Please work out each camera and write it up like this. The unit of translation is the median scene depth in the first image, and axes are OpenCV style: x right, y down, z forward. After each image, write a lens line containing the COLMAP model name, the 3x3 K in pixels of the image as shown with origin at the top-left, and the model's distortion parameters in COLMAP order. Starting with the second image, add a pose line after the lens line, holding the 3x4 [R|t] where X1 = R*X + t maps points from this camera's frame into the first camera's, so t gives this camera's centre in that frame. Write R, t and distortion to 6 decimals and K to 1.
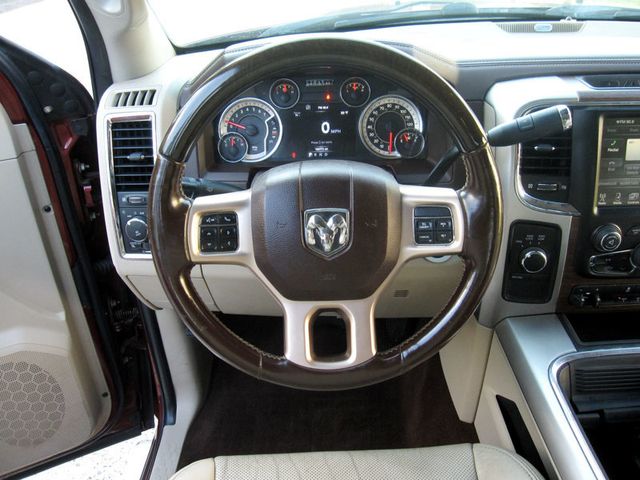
lens RADIAL K [[523.4, 0, 320.0], [0, 523.4, 240.0], [0, 0, 1]] dist [-0.041434, 0.007887]
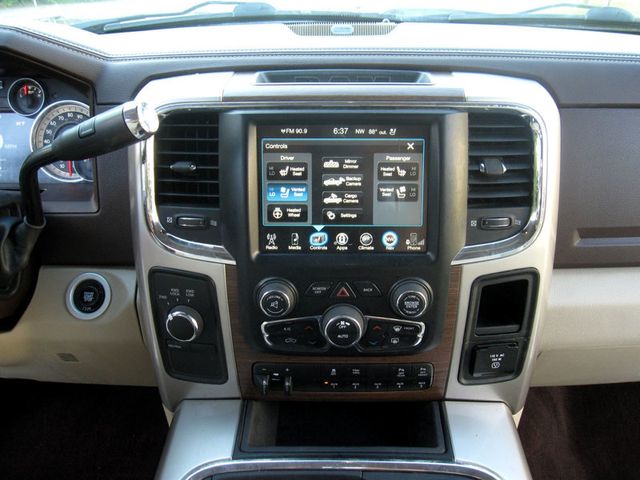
lens RADIAL K [[523.4, 0, 320.0], [0, 523.4, 240.0], [0, 0, 1]] dist [-0.041434, 0.007887]
pose [[0.997794, 0.033442, -0.057347, 0.607606], [-0.037478, 0.996786, -0.070805, -0.031108], [0.054795, 0.072798, 0.995840, 0.280566]]
